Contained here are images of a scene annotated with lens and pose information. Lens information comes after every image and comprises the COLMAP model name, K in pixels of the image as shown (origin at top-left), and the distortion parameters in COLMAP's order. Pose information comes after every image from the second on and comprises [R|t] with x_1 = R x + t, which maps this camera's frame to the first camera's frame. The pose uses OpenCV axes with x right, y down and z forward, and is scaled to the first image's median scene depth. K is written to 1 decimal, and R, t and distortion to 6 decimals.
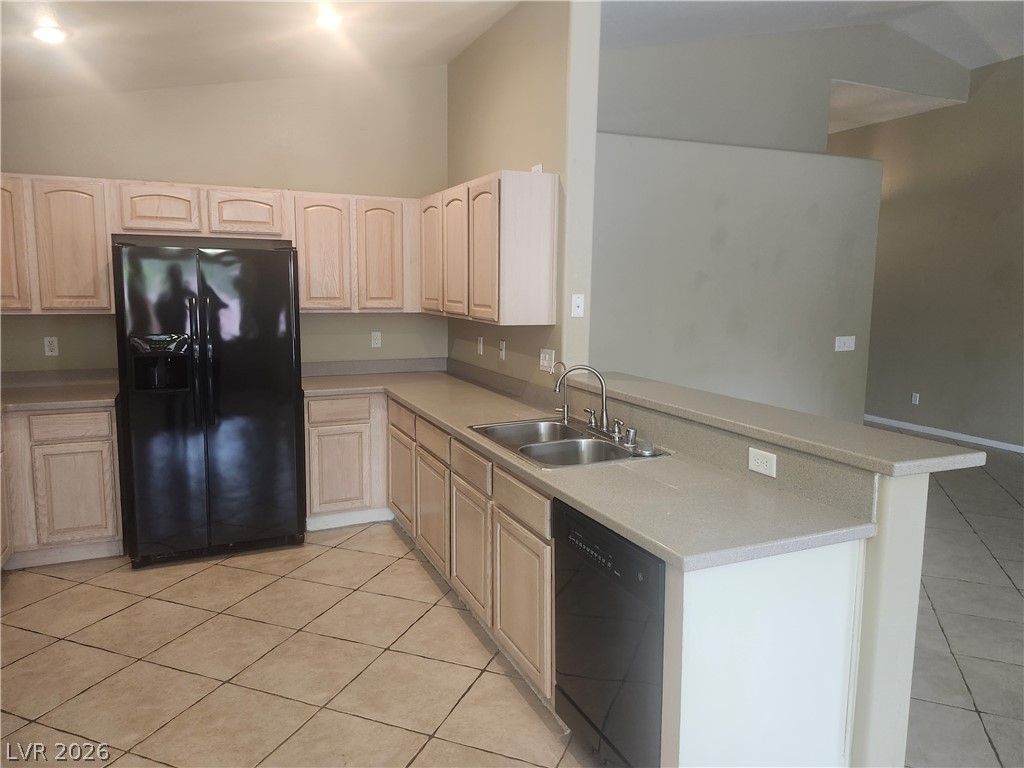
lens RADIAL K [[710.6, 0, 510.9], [0, 710.6, 369.6], [0, 0, 1]] dist [0.069474, -0.074158]
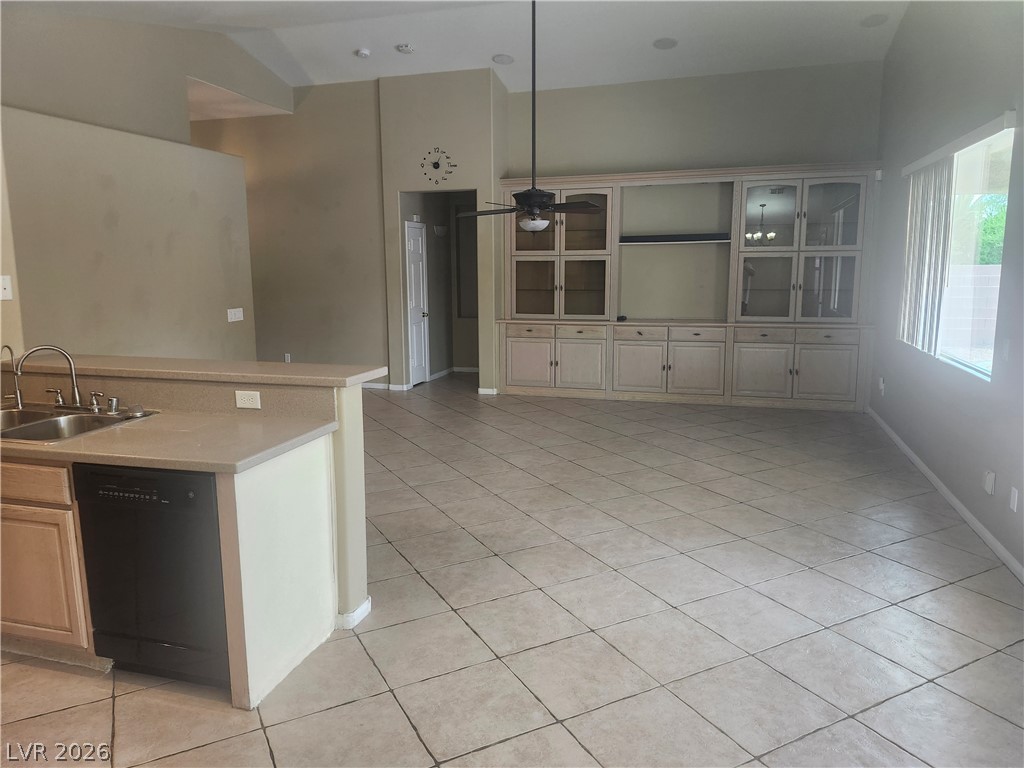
lens RADIAL K [[710.6, 0, 511.4], [0, 710.6, 364.8], [0, 0, 1]] dist [0.069474, -0.074158]
pose [[0.651923, -0.121477, 0.748492, -0.191137], [0.106210, 0.991982, 0.068487, 0.016695], [-0.750811, 0.034849, 0.659598, -0.142271]]
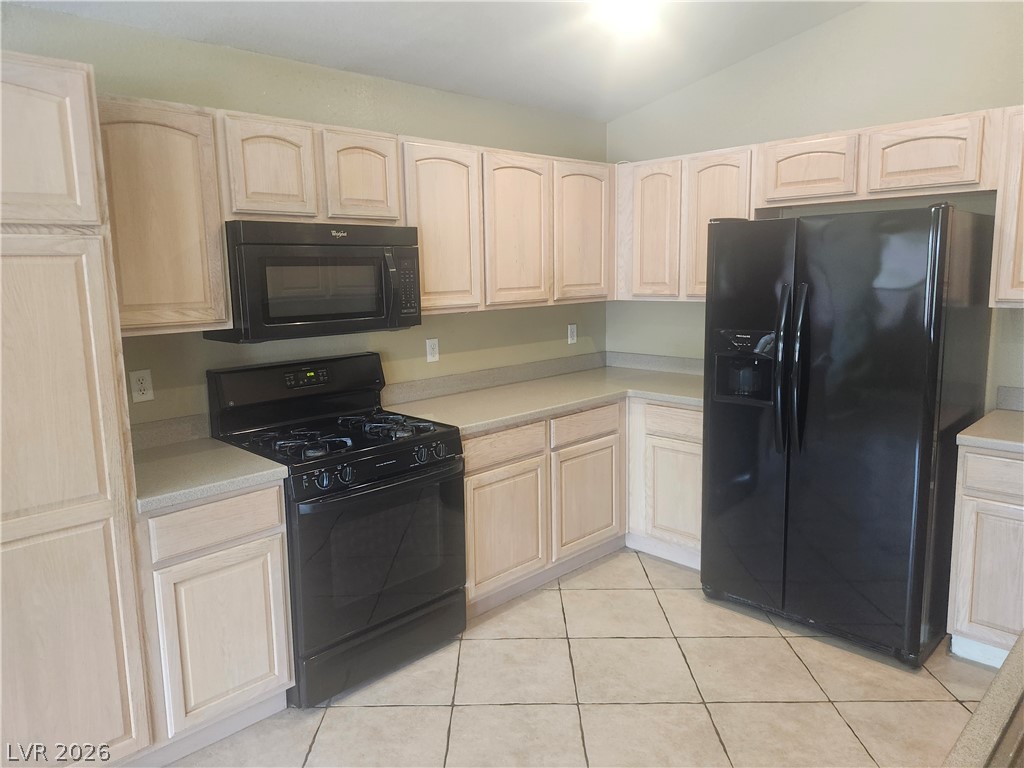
lens RADIAL K [[710.6, 0, 503.7], [0, 710.6, 371.1], [0, 0, 1]] dist [0.069474, -0.074158]
pose [[0.348753, 0.117568, -0.929811, 0.165215], [-0.089067, 0.991768, 0.091995, -0.052398], [0.932973, 0.050732, 0.356354, 0.455401]]
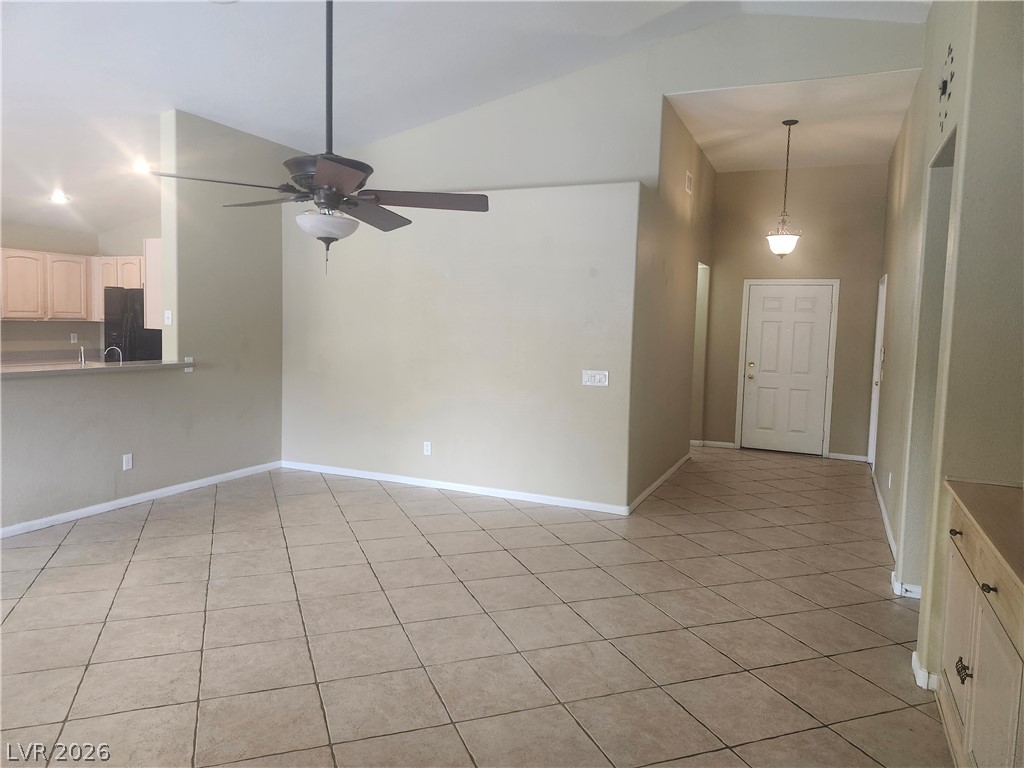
lens RADIAL K [[710.6, 0, 517.5], [0, 710.6, 377.6], [0, 0, 1]] dist [0.069474, -0.074158]
pose [[0.660959, 0.065173, -0.747587, 1.754395], [-0.111090, 0.993743, -0.011586, -0.021946], [0.742154, 0.090707, 0.664063, 0.500002]]
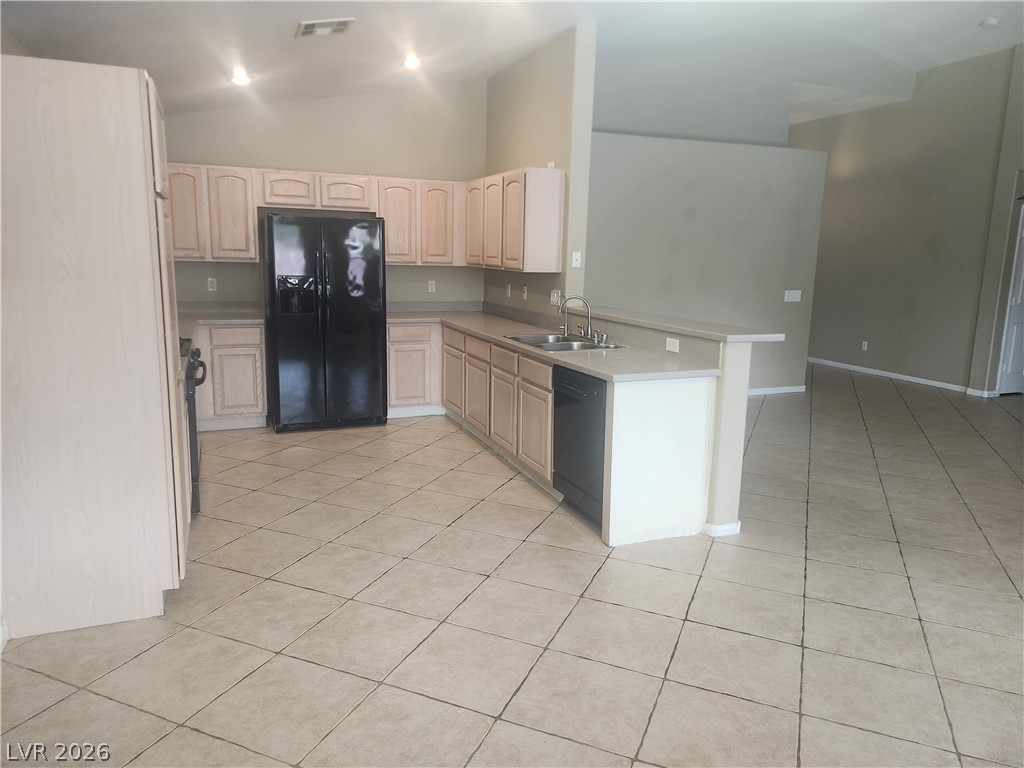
lens RADIAL K [[710.6, 0, 511.9], [0, 710.6, 373.3], [0, 0, 1]] dist [0.069474, -0.074158]
pose [[0.999545, 0.016133, -0.025480, 0.000759], [-0.014897, 0.998738, 0.047966, 0.073841], [0.026222, -0.047565, 0.998524, -0.470829]]
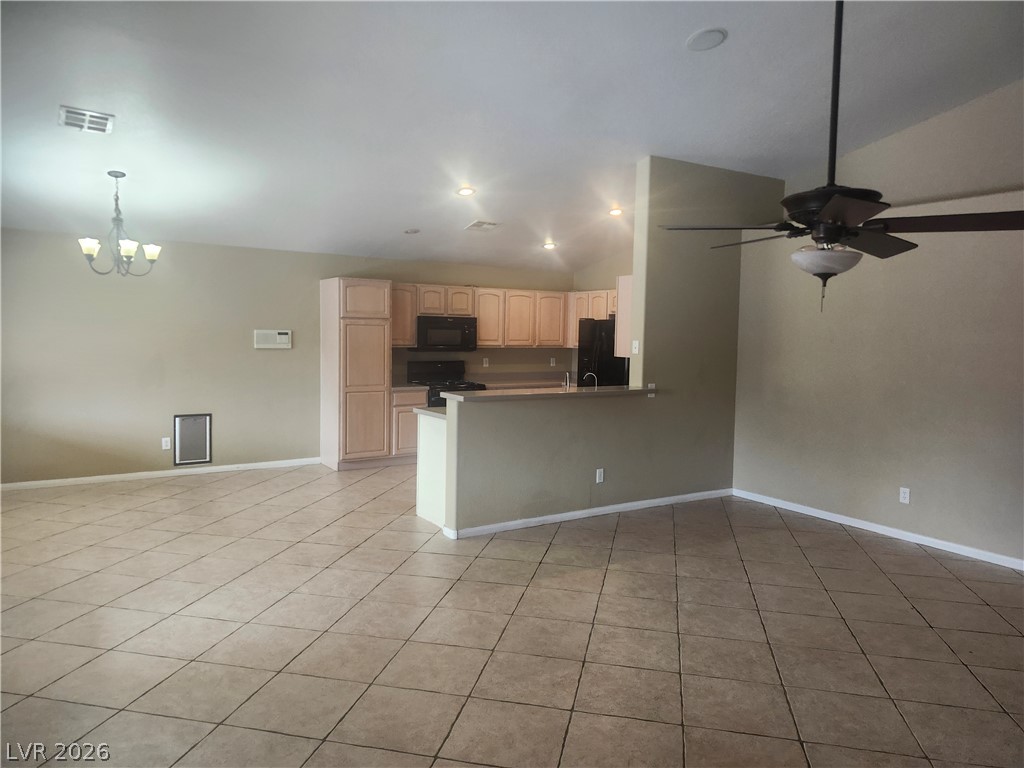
lens RADIAL K [[710.6, 0, 514.6], [0, 710.6, 379.2], [0, 0, 1]] dist [0.069474, -0.074158]
pose [[0.152343, 0.062626, -0.986342, 1.704162], [-0.135589, 0.989878, 0.041908, -0.043500], [0.978983, 0.127352, 0.159292, 0.413118]]
